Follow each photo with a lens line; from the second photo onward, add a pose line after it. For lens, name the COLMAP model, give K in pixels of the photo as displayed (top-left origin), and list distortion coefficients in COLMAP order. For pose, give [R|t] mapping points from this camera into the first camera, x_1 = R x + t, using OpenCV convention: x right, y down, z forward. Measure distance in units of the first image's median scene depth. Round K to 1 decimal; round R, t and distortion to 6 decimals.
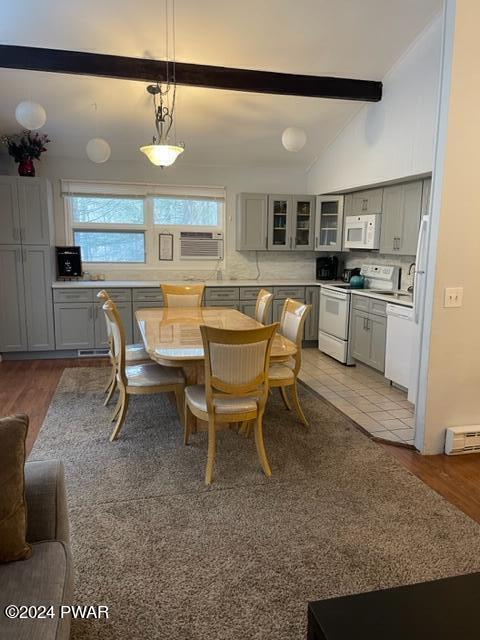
lens RADIAL K [[480.7, 0, 242.3], [0, 480.7, 322.9], [0, 0, 1]] dist [0.032483, -0.000886]
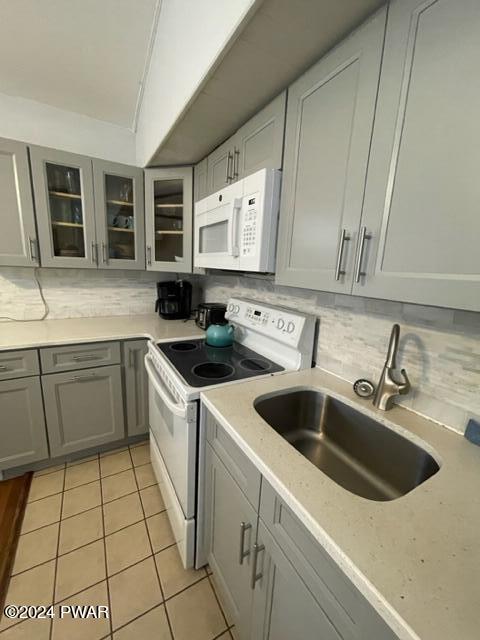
lens RADIAL K [[255.5, 0, 235.4], [0, 255.5, 315.8], [0, 0, 1]] dist [0.000389, -0.000068]
pose [[0.961917, -0.020837, 0.272547, 0.218550], [0.012654, 0.999416, 0.031748, -0.137547], [-0.273050, -0.027090, 0.961618, 0.889132]]
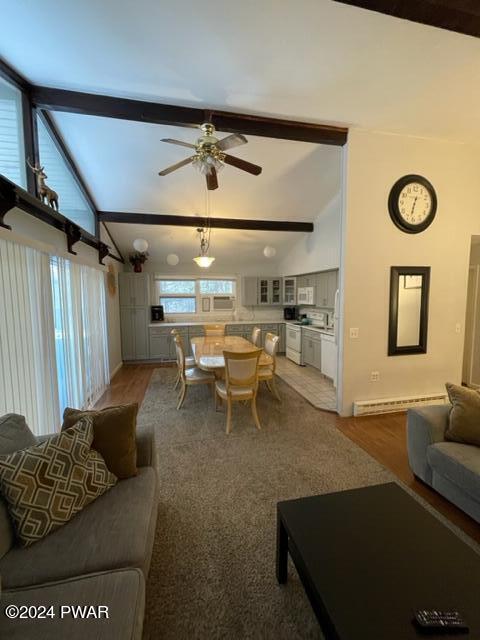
lens RADIAL K [[255.5, 0, 235.4], [0, 255.5, 315.8], [0, 0, 1]] dist [0.000389, -0.000068]
pose [[0.998870, -0.017029, -0.044369, 0.007583], [0.013054, 0.996000, -0.088395, -0.025059], [0.045696, 0.087716, 0.995097, -0.029795]]
